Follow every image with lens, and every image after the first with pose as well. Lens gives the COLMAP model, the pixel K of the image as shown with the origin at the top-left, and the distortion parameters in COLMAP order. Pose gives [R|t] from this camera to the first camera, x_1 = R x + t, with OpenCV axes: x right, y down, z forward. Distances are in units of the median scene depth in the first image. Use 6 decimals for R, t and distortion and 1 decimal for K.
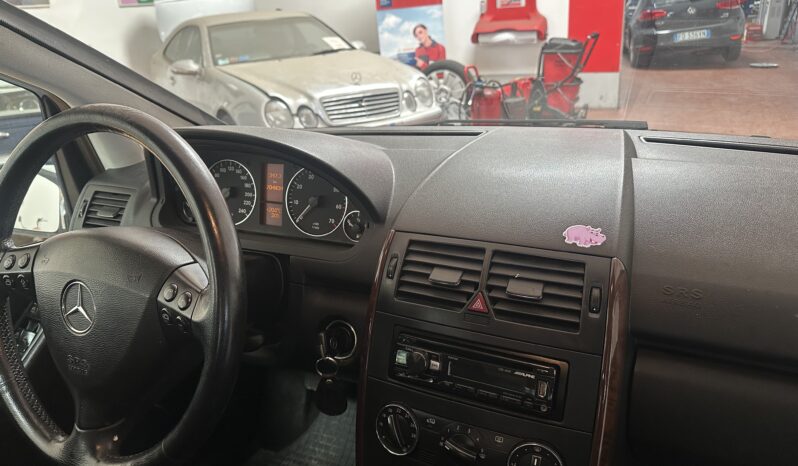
lens RADIAL K [[559.6, 0, 399.0], [0, 559.6, 233.0], [0, 0, 1]] dist [0.078797, -0.075405]
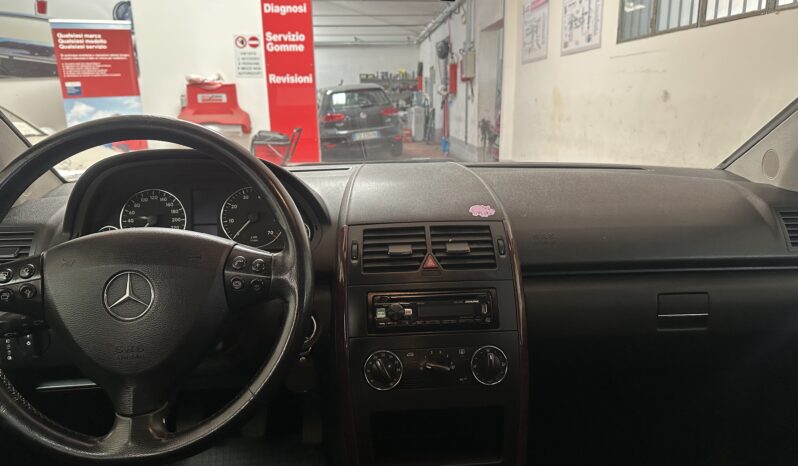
lens RADIAL K [[563.5, 0, 401.9], [0, 563.5, 249.3], [0, 0, 1]] dist [0.085569, -0.156343]
pose [[0.858929, -0.082384, 0.505424, -0.070582], [0.151709, 0.983606, -0.097490, 0.024656], [-0.489107, 0.160414, 0.857346, -0.020327]]
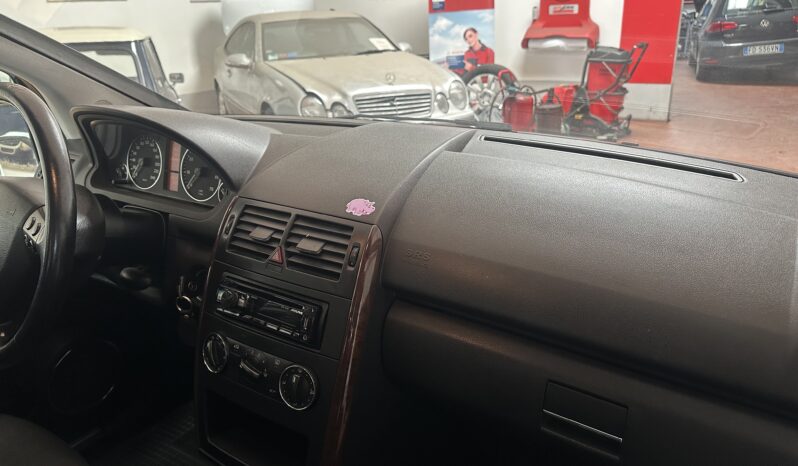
lens RADIAL K [[559.6, 0, 399.0], [0, 559.6, 233.0], [0, 0, 1]] dist [0.078797, -0.075405]
pose [[0.991644, 0.073587, -0.105957, 0.060659], [-0.073832, 0.997269, 0.001617, 0.005990], [0.105787, 0.006219, 0.994369, -0.024373]]
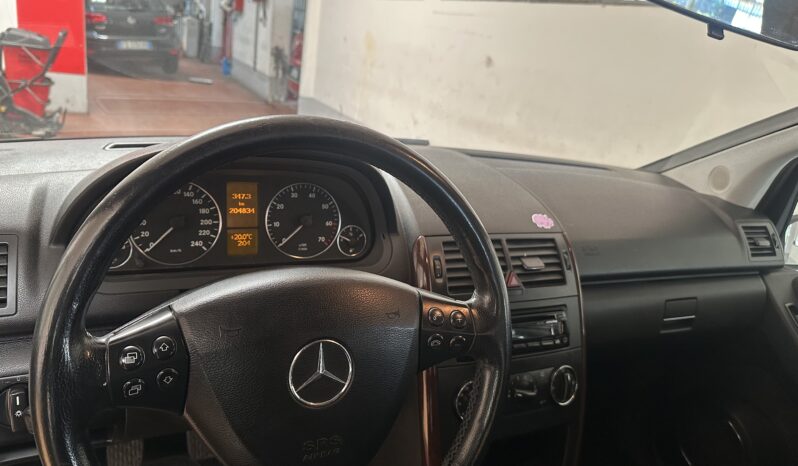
lens RADIAL K [[582.7, 0, 412.1], [0, 582.7, 229.9], [0, 0, 1]] dist [0.058918, -0.130345]
pose [[0.583017, -0.107193, 0.805358, -0.120862], [0.125744, 0.991219, 0.040902, -0.008563], [-0.802670, 0.077422, 0.591376, 0.042008]]
